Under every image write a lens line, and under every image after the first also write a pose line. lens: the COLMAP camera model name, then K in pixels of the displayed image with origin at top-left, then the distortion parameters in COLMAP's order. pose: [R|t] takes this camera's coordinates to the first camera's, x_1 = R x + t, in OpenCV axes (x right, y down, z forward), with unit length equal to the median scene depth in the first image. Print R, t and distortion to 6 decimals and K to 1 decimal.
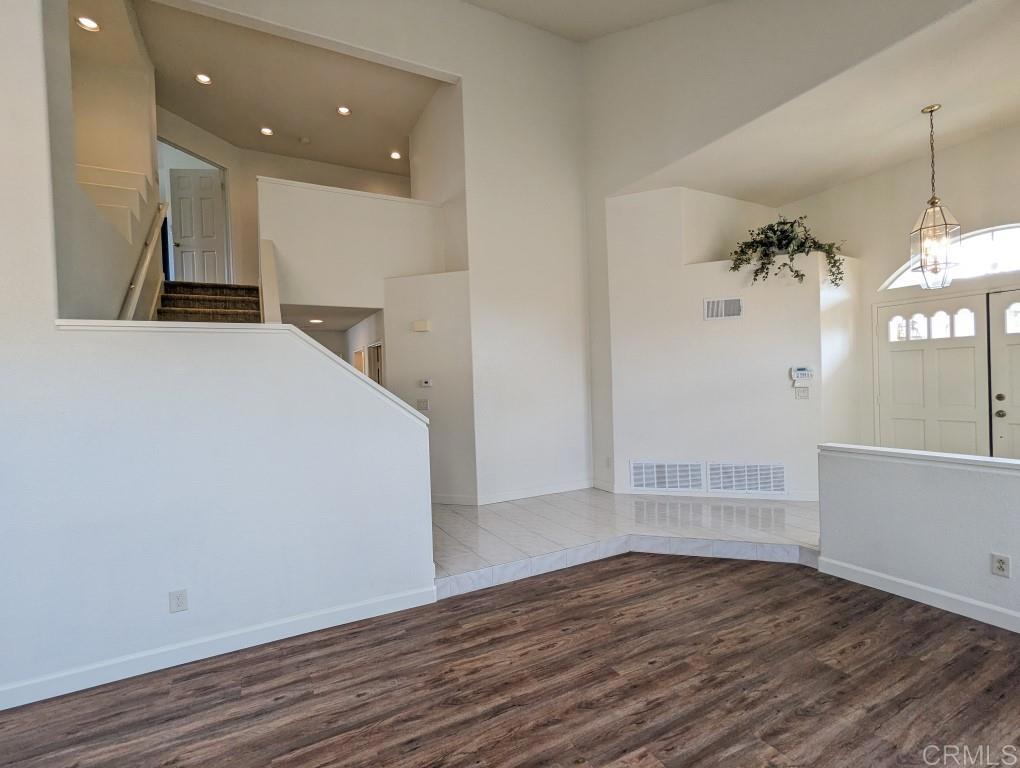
lens RADIAL K [[485.4, 0, 505.2], [0, 485.4, 387.4], [0, 0, 1]] dist [0.000787, 0.000856]
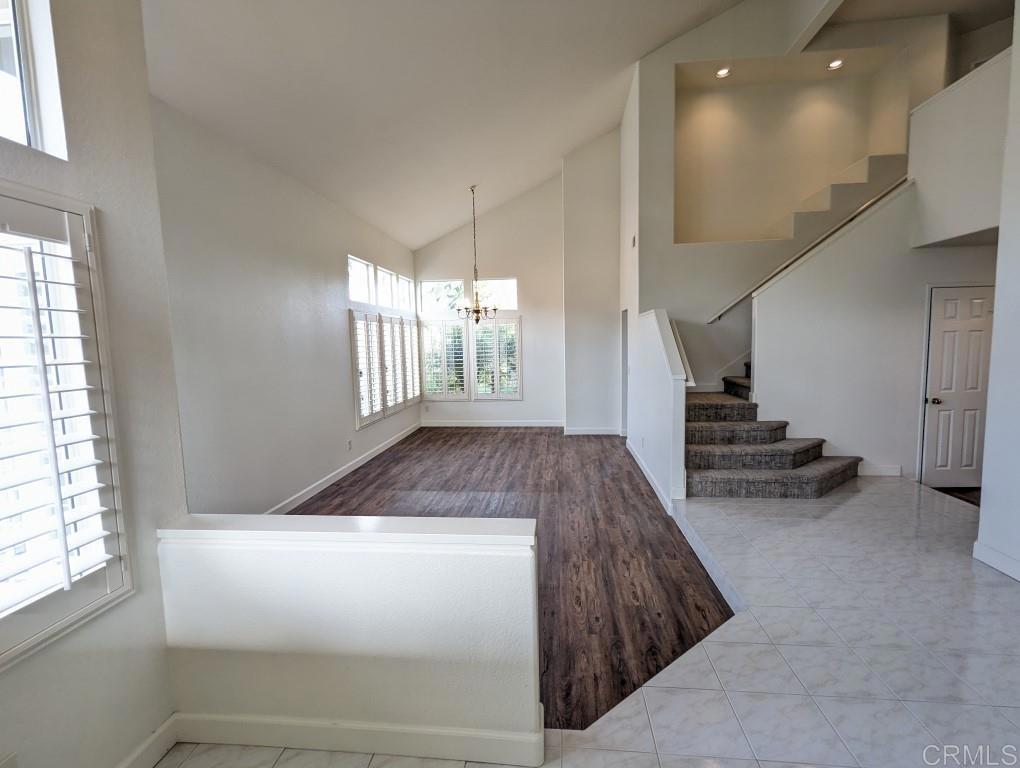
lens RADIAL K [[485.4, 0, 505.2], [0, 485.4, 387.4], [0, 0, 1]] dist [0.000787, 0.000856]
pose [[-0.557765, 0.123119, -0.820816, 1.031037], [0.027797, 0.991153, 0.129779, -0.072751], [0.829533, 0.049570, -0.556253, 1.225534]]
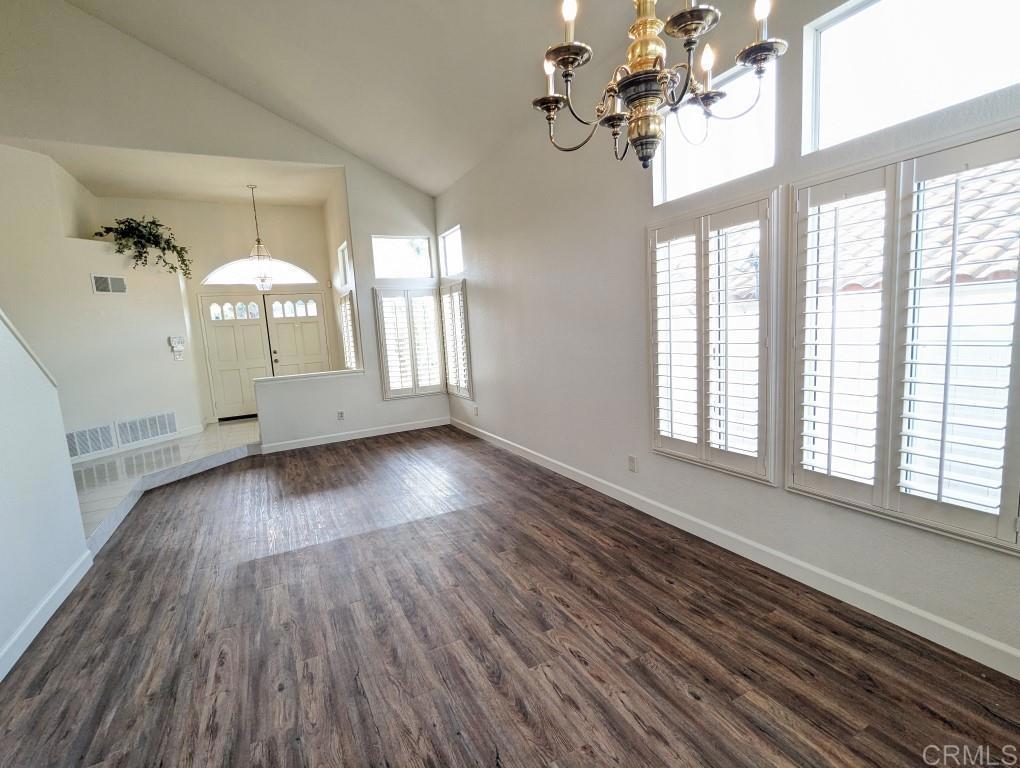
lens RADIAL K [[485.4, 0, 505.2], [0, 485.4, 387.4], [0, 0, 1]] dist [0.000787, 0.000856]
pose [[0.017713, -0.098951, 0.994935, -0.979648], [0.075958, 0.992348, 0.097342, 0.049139], [-0.996954, 0.073849, 0.025094, 0.103298]]
